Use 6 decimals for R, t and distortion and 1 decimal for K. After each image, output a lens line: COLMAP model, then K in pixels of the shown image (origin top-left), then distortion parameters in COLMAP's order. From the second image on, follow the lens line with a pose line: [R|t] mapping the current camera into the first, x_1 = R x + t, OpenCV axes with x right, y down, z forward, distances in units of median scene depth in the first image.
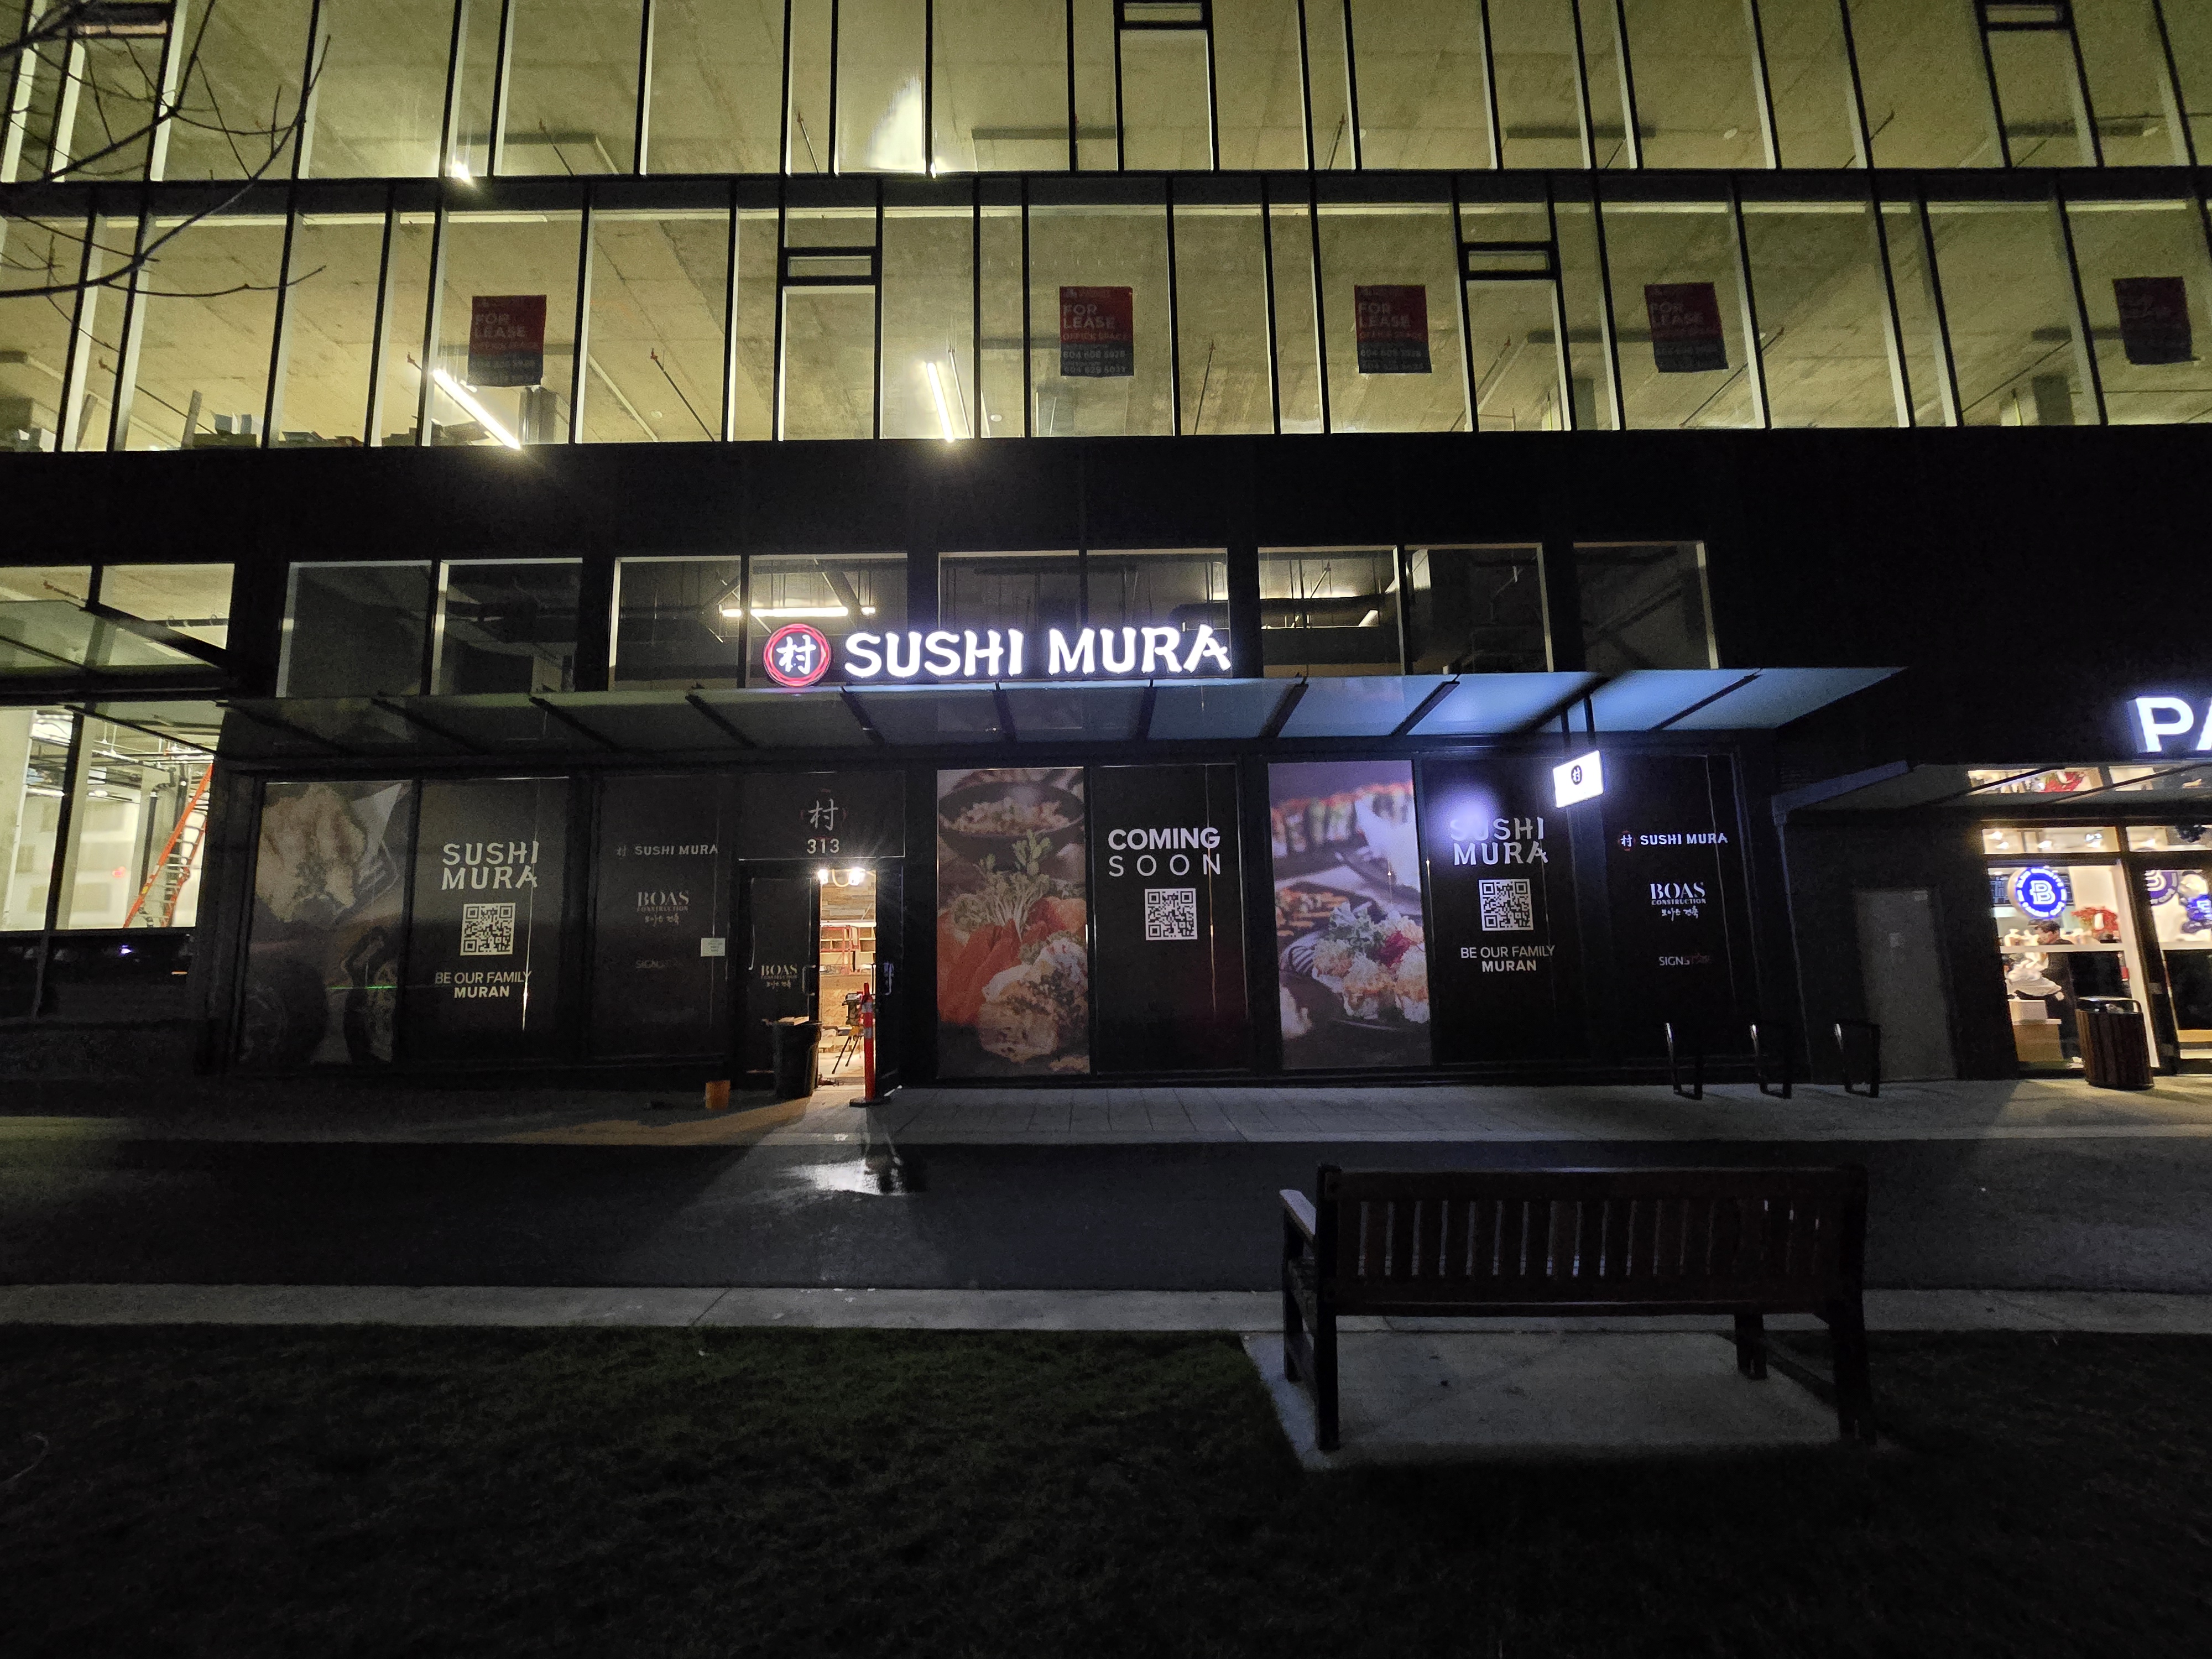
lens RADIAL K [[900.2, 0, 1113.1], [0, 900.2, 846.2], [0, 0, 1]] dist [-0.002033, -0.000033]
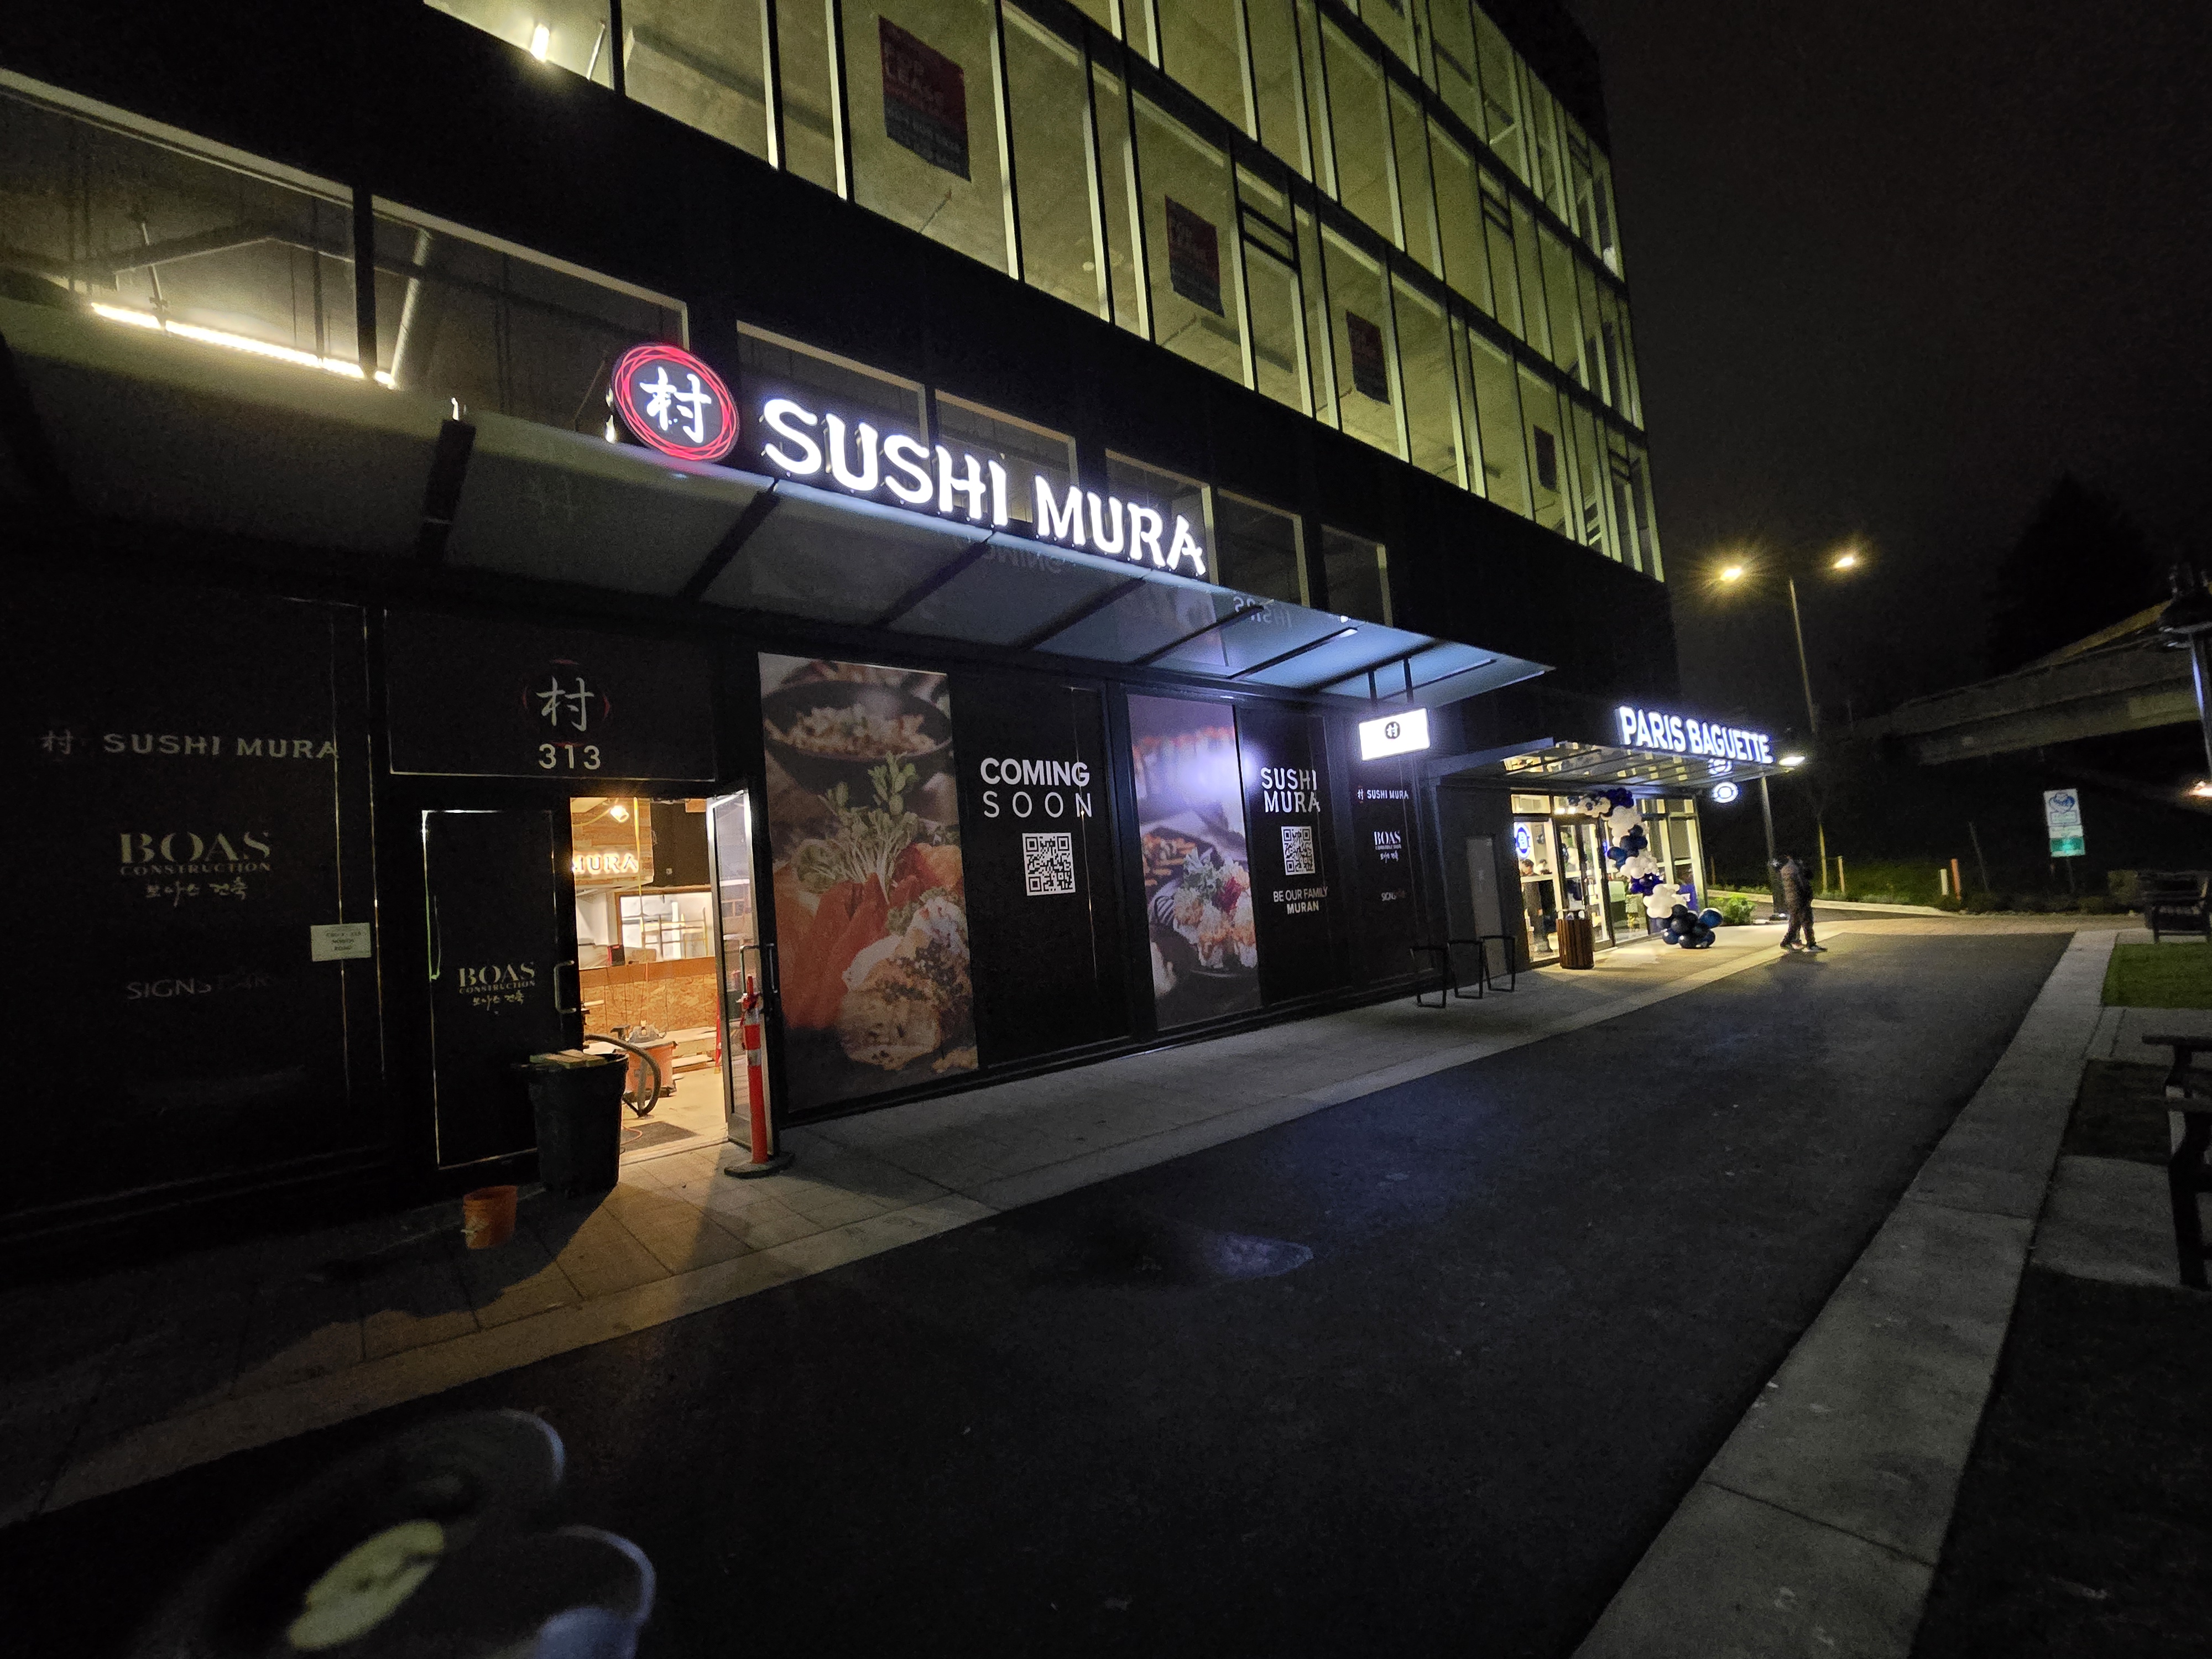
lens RADIAL K [[899.8, 0, 1110.7], [0, 899.8, 847.4], [0, 0, 1]] dist [-0.001572, -0.000252]
pose [[0.772354, -0.004765, 0.635175, -0.418879], [-0.016019, 0.999508, 0.026978, 0.037147], [-0.634990, -0.031011, 0.771897, 0.323373]]
